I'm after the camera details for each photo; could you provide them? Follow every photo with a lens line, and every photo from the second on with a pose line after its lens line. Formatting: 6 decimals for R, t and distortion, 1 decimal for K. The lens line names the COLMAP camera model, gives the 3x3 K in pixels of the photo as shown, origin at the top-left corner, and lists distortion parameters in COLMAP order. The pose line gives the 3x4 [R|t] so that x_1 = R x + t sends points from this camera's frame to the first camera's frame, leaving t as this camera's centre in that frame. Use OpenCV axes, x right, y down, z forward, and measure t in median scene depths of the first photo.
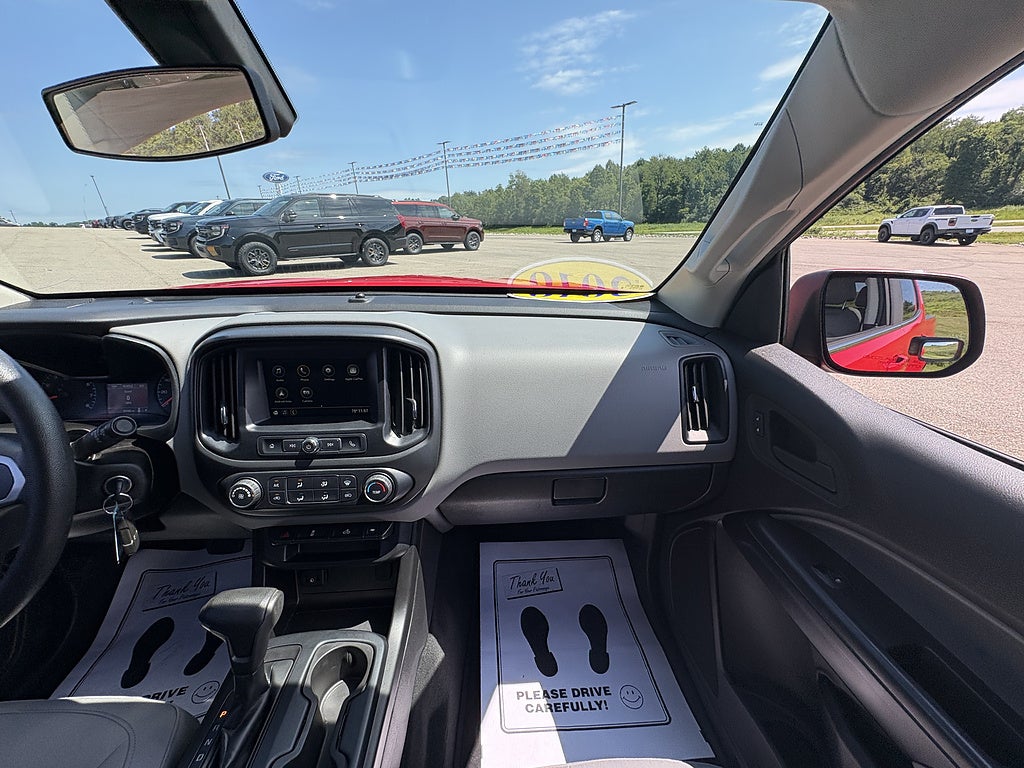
lens RADIAL K [[415.4, 0, 514.3], [0, 415.4, 387.5], [0, 0, 1]] dist [0.005310, -0.001944]
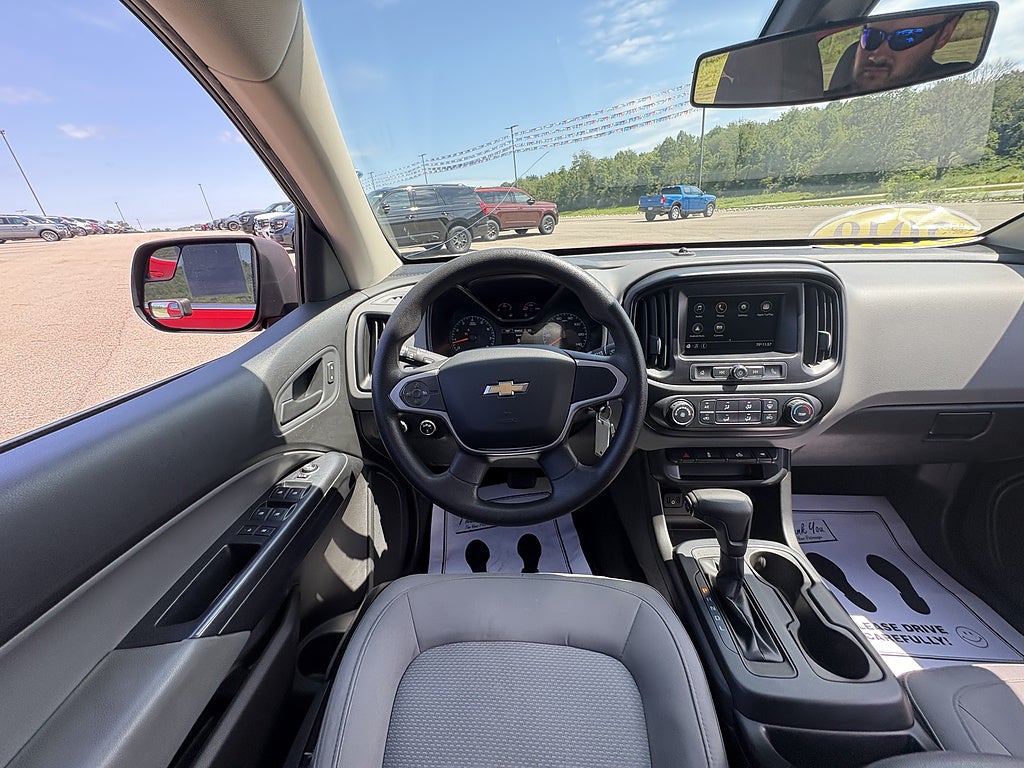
lens RADIAL K [[415.4, 0, 511.4], [0, 415.4, 387.8], [0, 0, 1]] dist [0.005310, -0.001944]
pose [[0.988643, 0.008139, -0.150062, -0.580152], [-0.003215, 0.999449, 0.033030, 0.090684], [0.150248, -0.032172, 0.988125, -0.131666]]
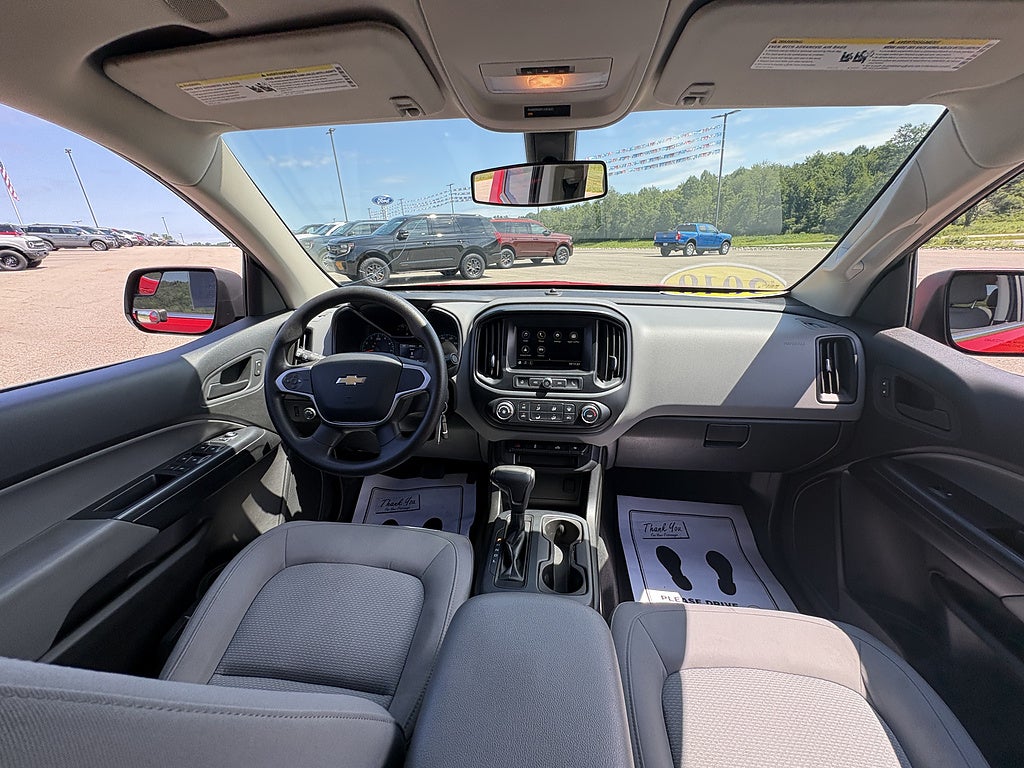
lens RADIAL K [[415.4, 0, 511.6], [0, 415.4, 386.9], [0, 0, 1]] dist [0.005310, -0.001944]
pose [[0.980729, 0.052427, -0.188209, -0.205272], [-0.058596, 0.997907, -0.027360, 0.127001], [0.186381, 0.037861, 0.981748, -0.325486]]
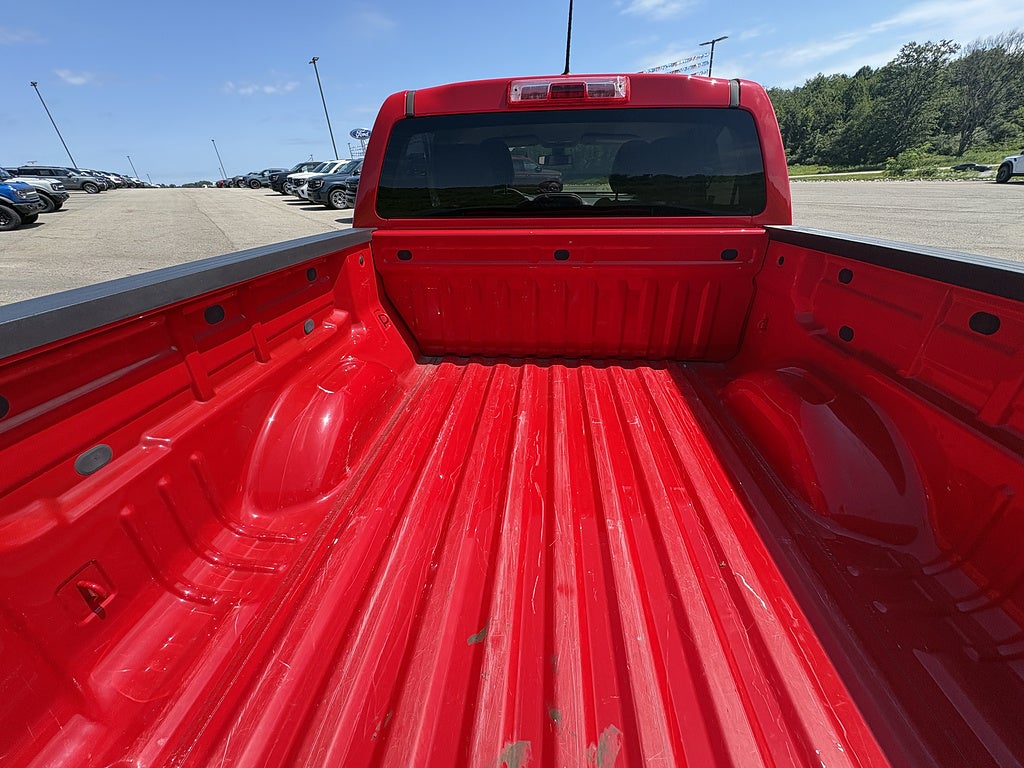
lens RADIAL K [[415.4, 0, 512.4], [0, 415.4, 388.6], [0, 0, 1]] dist [0.005310, -0.001944]
pose [[0.986165, 0.052400, -0.157265, -0.073590], [-0.036388, 0.994013, 0.103022, 1.042837], [0.161722, -0.095874, 0.982168, -2.680387]]
